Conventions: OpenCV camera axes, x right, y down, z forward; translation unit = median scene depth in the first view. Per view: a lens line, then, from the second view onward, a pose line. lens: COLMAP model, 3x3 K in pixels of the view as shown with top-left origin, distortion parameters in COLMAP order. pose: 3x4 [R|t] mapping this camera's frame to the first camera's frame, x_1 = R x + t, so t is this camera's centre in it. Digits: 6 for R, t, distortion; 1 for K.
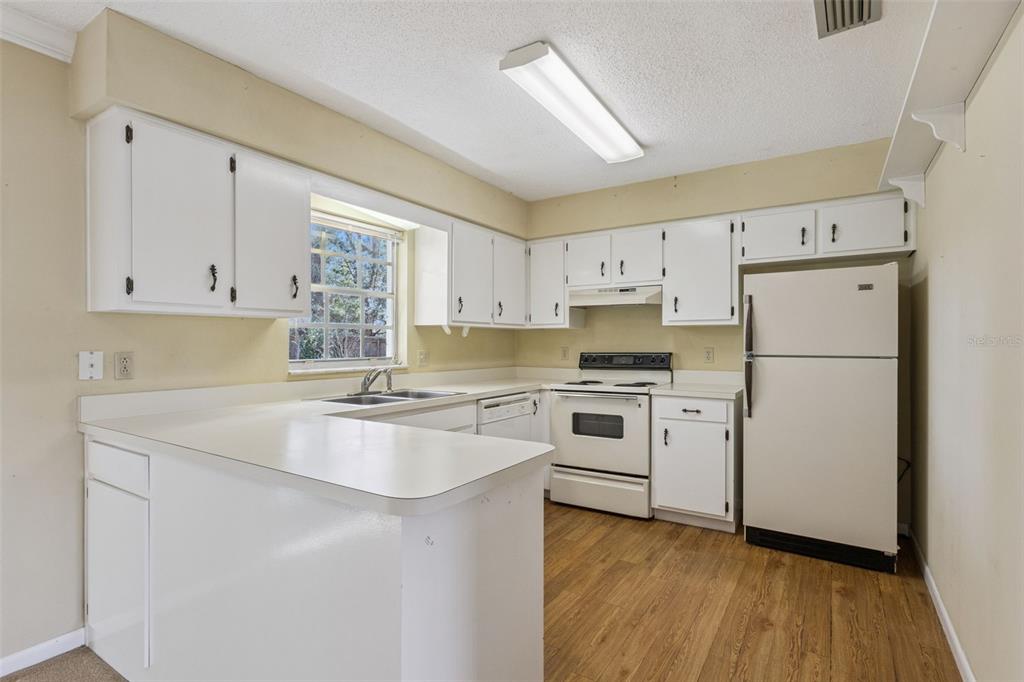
lens RADIAL K [[485.2, 0, 514.8], [0, 485.2, 346.6], [0, 0, 1]] dist [-0.002114, -0.000047]
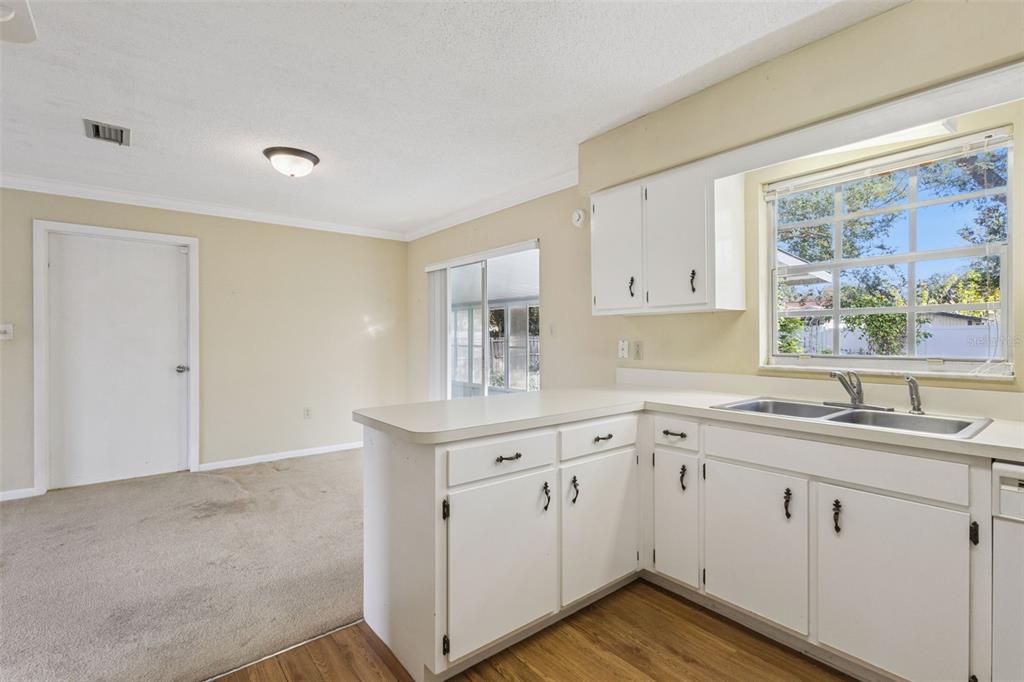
lens RADIAL K [[465.8, 0, 526.1], [0, 465.8, 336.8], [0, 0, 1]] dist [-0.002457, -0.000165]
pose [[-0.277519, 0.003595, -0.960714, 0.656415], [-0.001000, 0.999991, 0.004031, -0.008267], [0.960720, 0.002079, -0.277513, 1.013619]]
